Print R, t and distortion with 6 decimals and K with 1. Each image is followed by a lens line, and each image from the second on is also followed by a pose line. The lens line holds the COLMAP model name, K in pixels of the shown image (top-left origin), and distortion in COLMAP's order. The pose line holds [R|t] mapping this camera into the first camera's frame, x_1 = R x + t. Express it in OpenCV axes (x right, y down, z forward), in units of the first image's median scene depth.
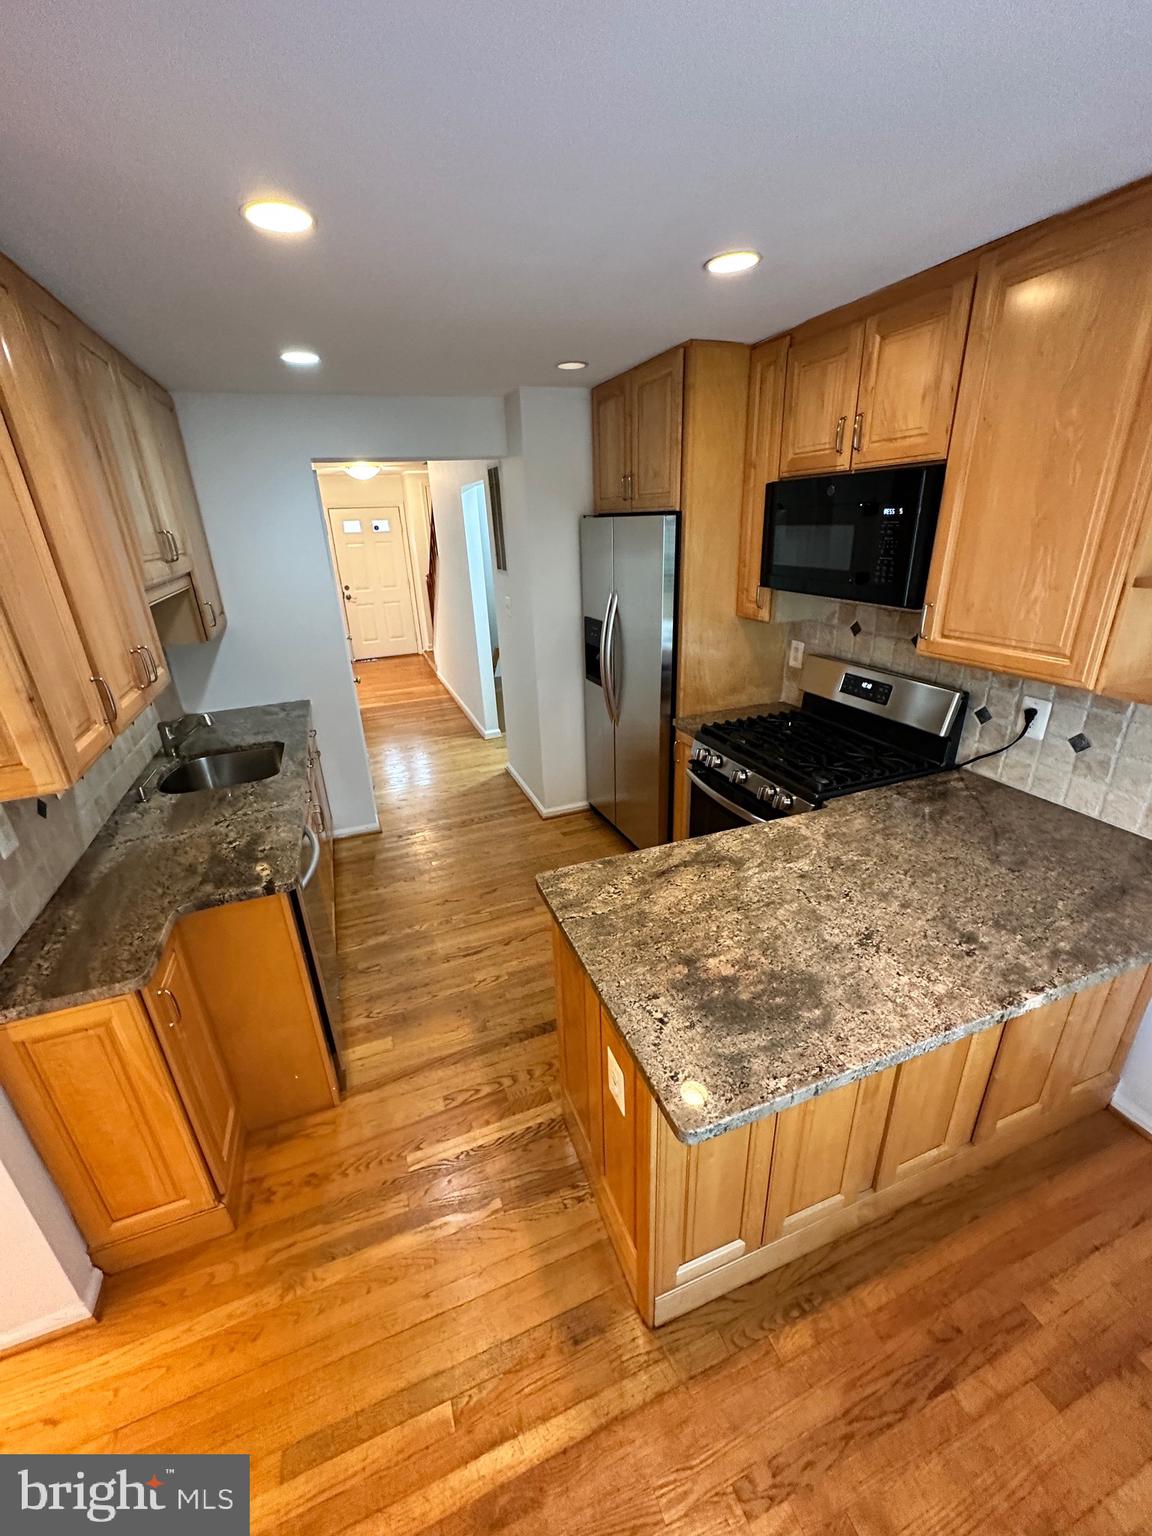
lens RADIAL K [[613.4, 0, 576.0], [0, 613.4, 767.2], [0, 0, 1]] dist [-0.001338, 0.000472]
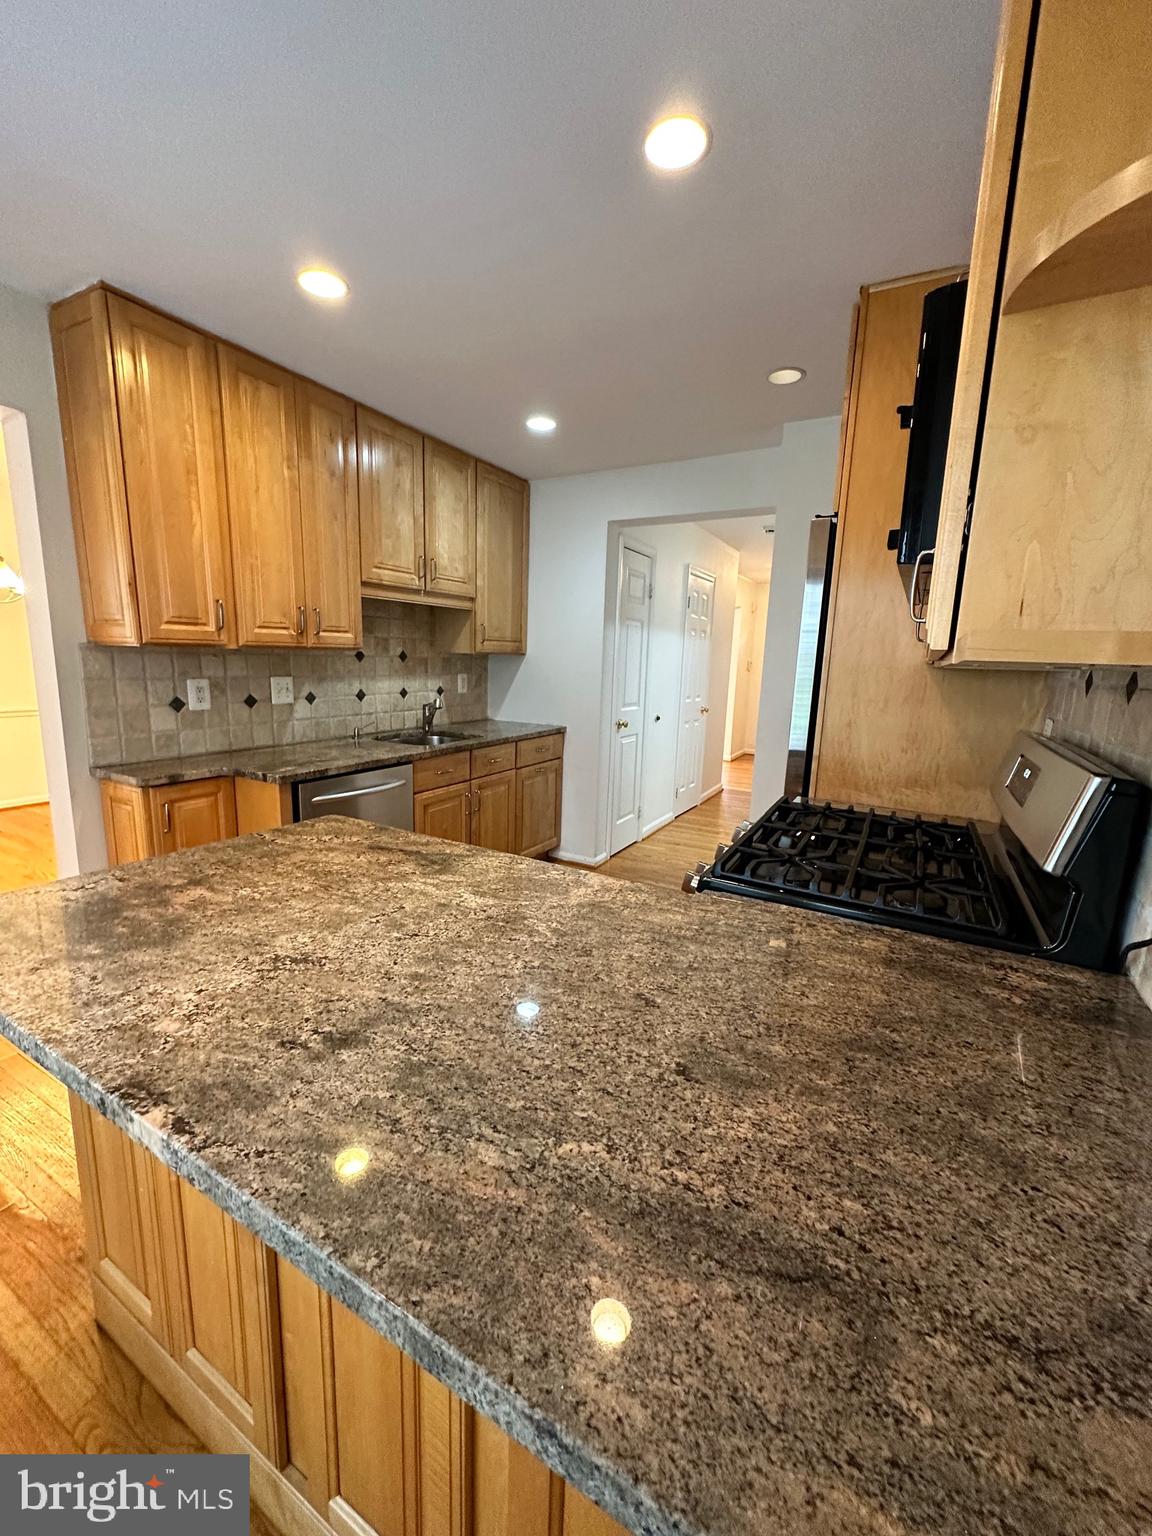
lens RADIAL K [[613.4, 0, 573.5], [0, 613.4, 766.4], [0, 0, 1]] dist [-0.001338, 0.000472]
pose [[0.639751, 0.193253, -0.743889, 0.964259], [-0.342741, 0.938041, -0.051070, 0.023994], [0.687929, 0.287634, 0.666349, 0.639639]]
